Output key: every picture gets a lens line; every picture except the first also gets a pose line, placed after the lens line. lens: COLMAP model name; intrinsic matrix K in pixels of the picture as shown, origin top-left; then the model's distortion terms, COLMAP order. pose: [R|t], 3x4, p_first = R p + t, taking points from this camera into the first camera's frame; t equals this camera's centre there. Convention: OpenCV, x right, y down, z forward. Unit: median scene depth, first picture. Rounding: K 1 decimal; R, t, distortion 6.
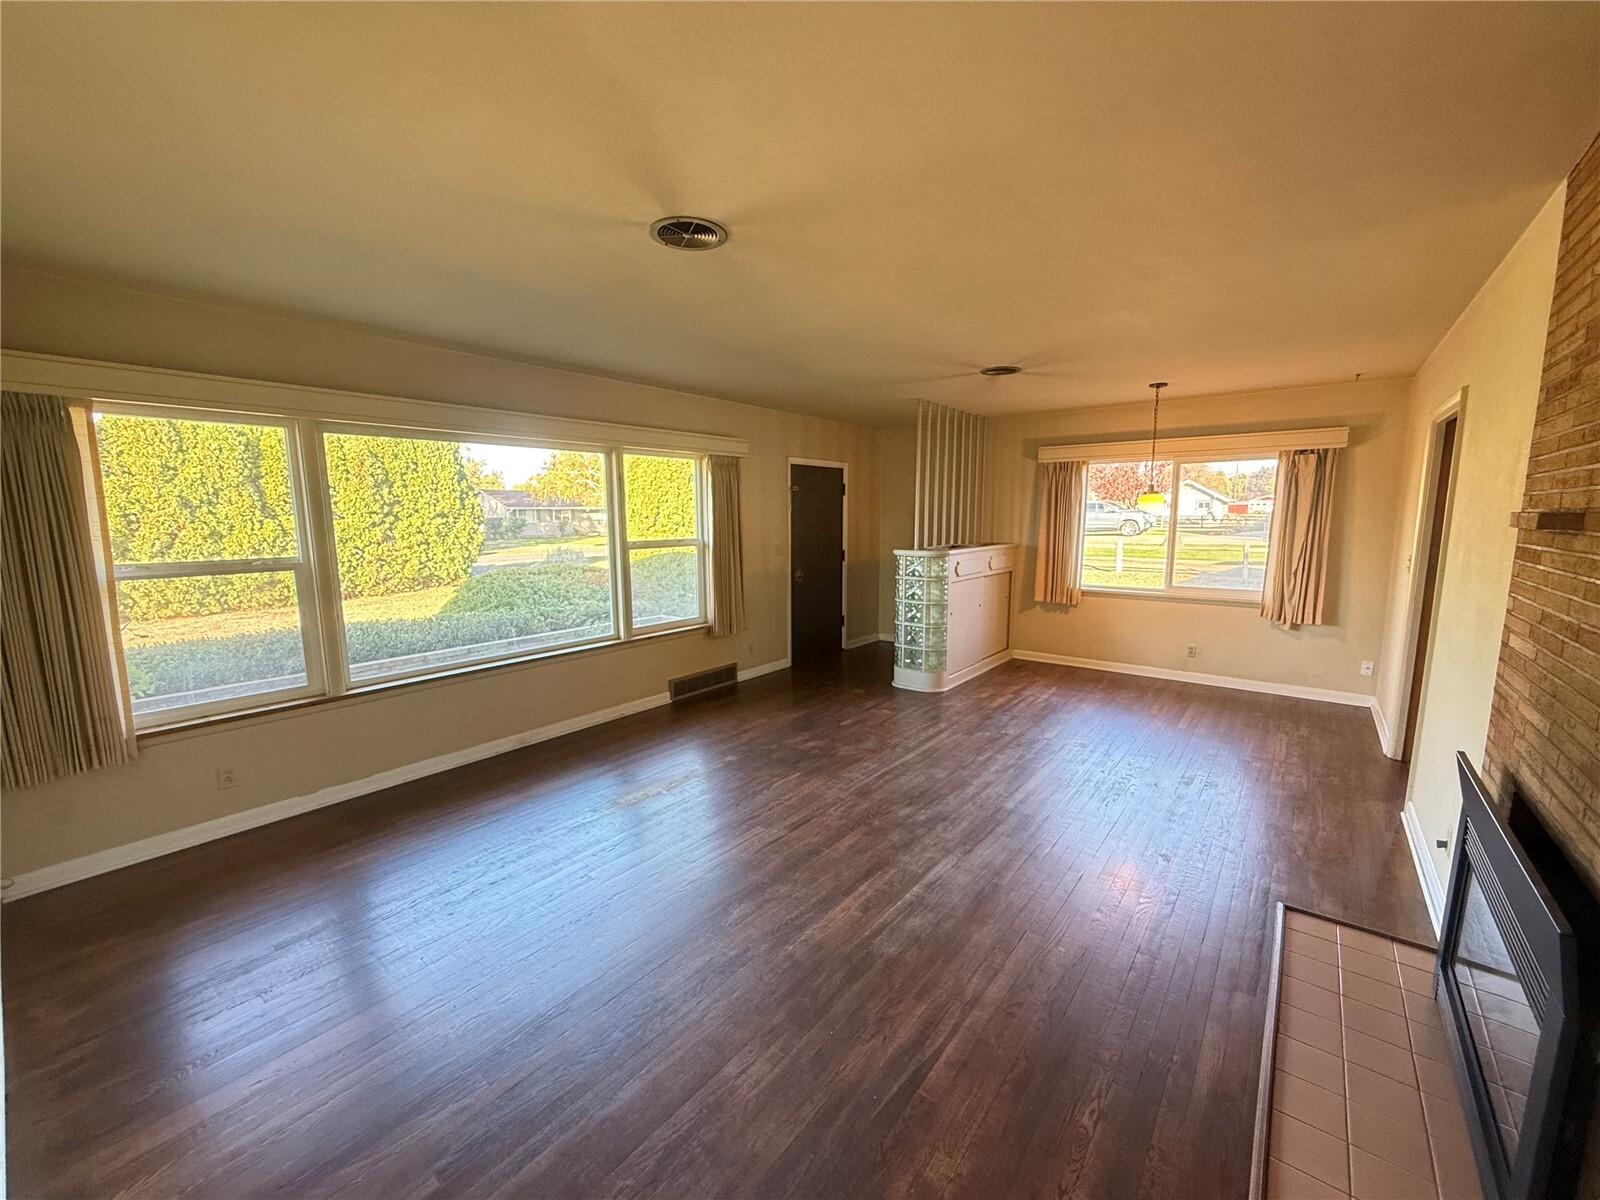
lens RADIAL K [[635.6, 0, 800.0], [0, 635.6, 600.0], [0, 0, 1]] dist [-0.000234, 0.000529]
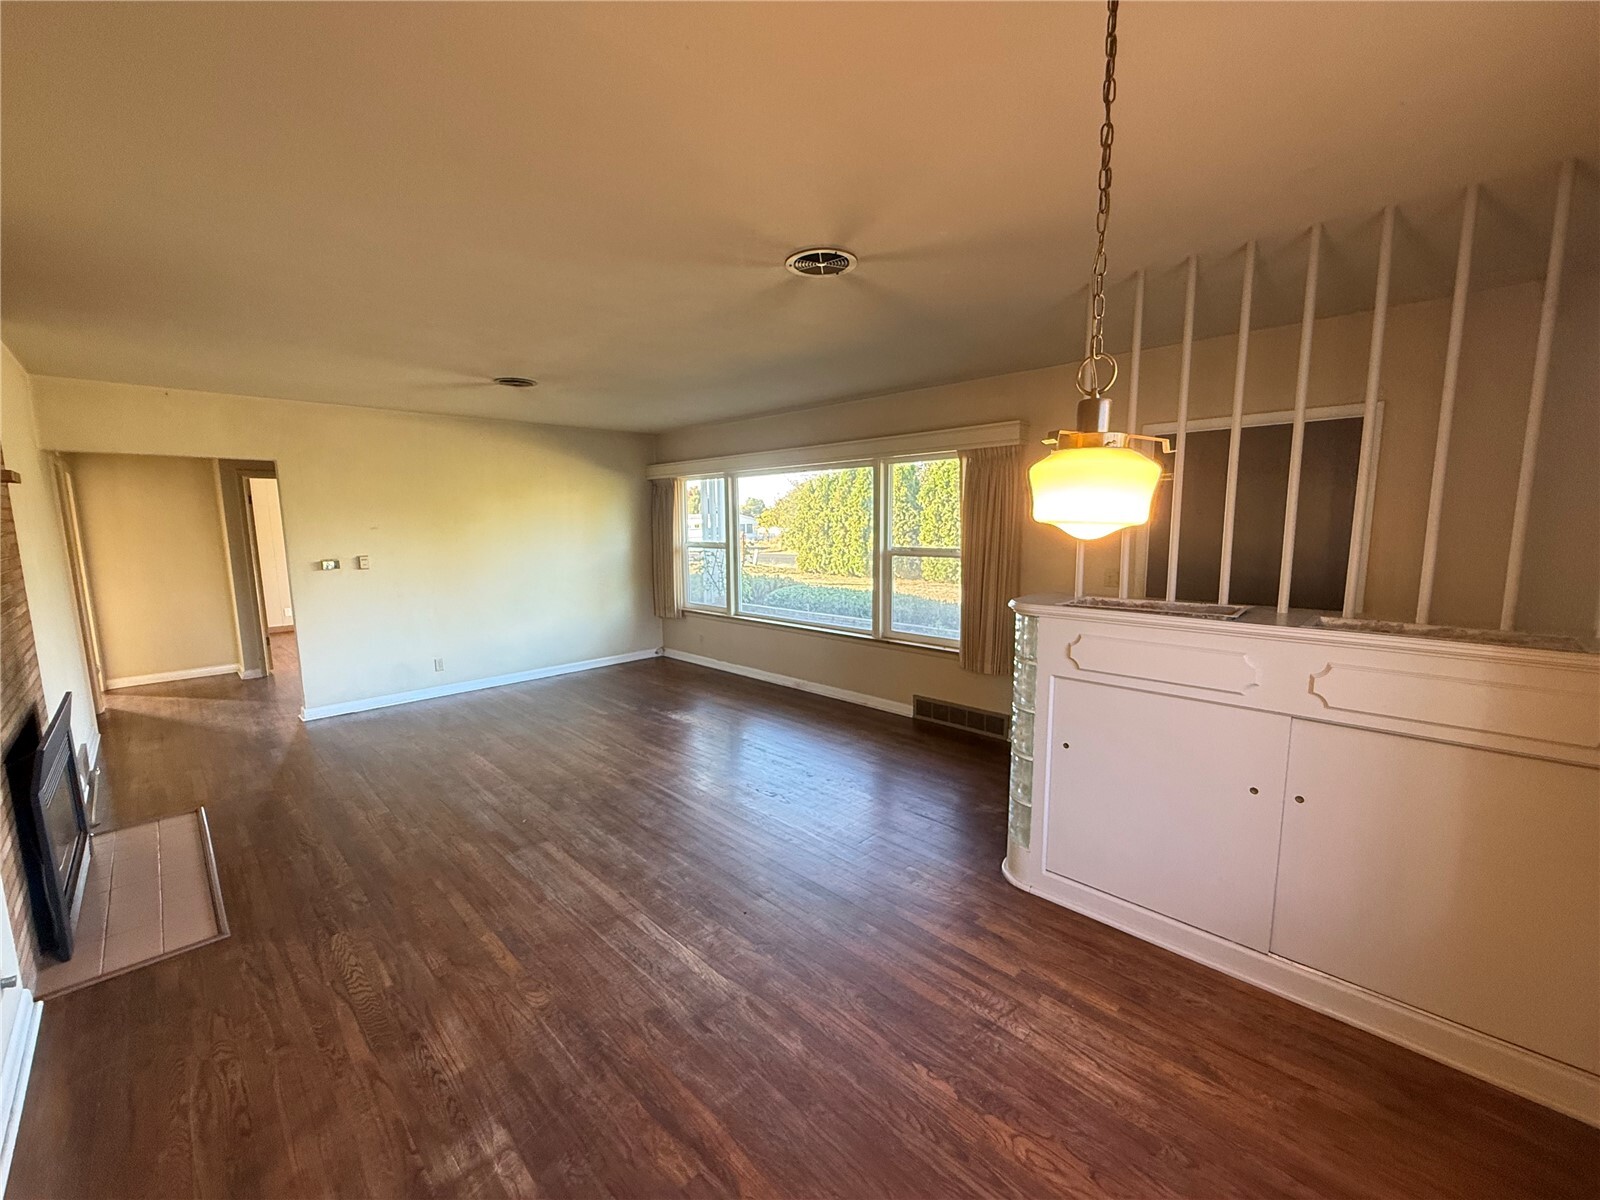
lens RADIAL K [[635.6, 0, 800.0], [0, 635.6, 600.0], [0, 0, 1]] dist [-0.000234, 0.000529]
pose [[-0.101398, 0.128531, -0.986508, 0.806648], [-0.127194, 0.981806, 0.140992, -0.138197], [0.986681, 0.139774, -0.083204, 0.976004]]
